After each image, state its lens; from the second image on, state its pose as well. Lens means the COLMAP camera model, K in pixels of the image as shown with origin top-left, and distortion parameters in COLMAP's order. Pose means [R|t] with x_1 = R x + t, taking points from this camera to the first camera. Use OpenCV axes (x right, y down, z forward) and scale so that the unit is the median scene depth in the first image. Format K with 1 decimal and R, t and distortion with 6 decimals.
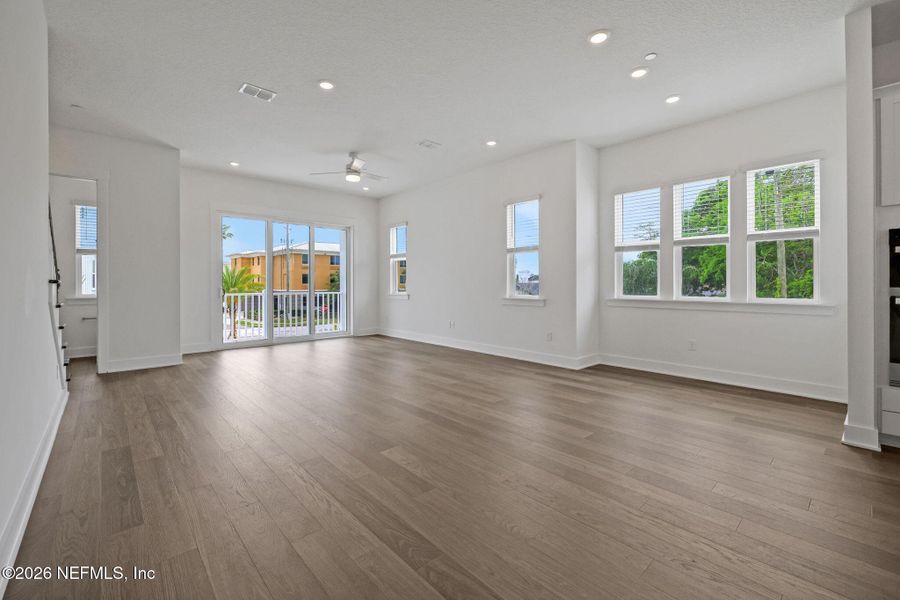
lens RADIAL K [[384.5, 0, 441.4], [0, 384.5, 283.8], [0, 0, 1]] dist [-0.003641, -0.000404]
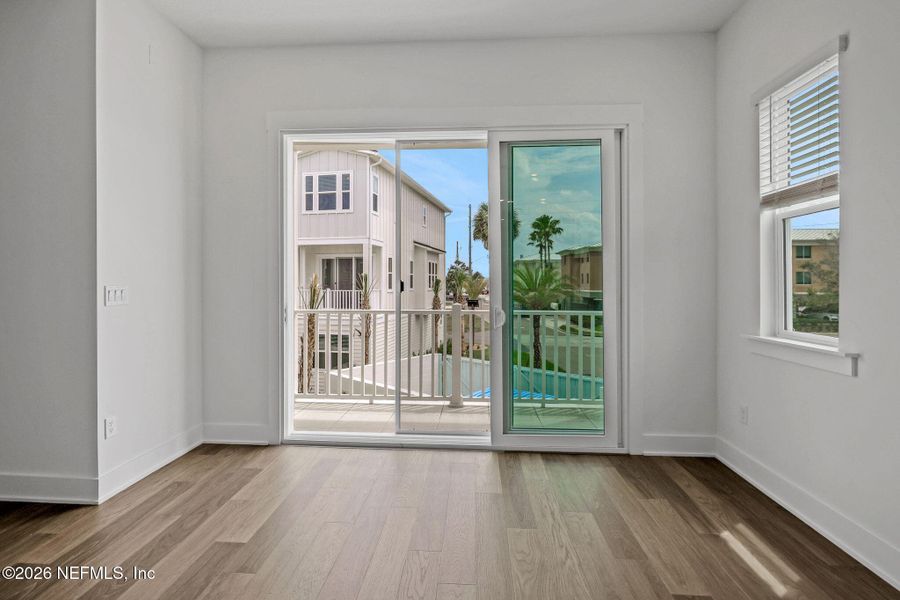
lens RADIAL K [[431.3, 0, 448.8], [0, 431.3, 281.8], [0, 0, 1]] dist [-0.003465, -0.000247]
pose [[0.707346, -0.000411, -0.706867, -0.078421], [-0.001988, 0.999995, -0.002571, -0.013259], [0.706865, 0.003224, 0.707341, 0.674240]]
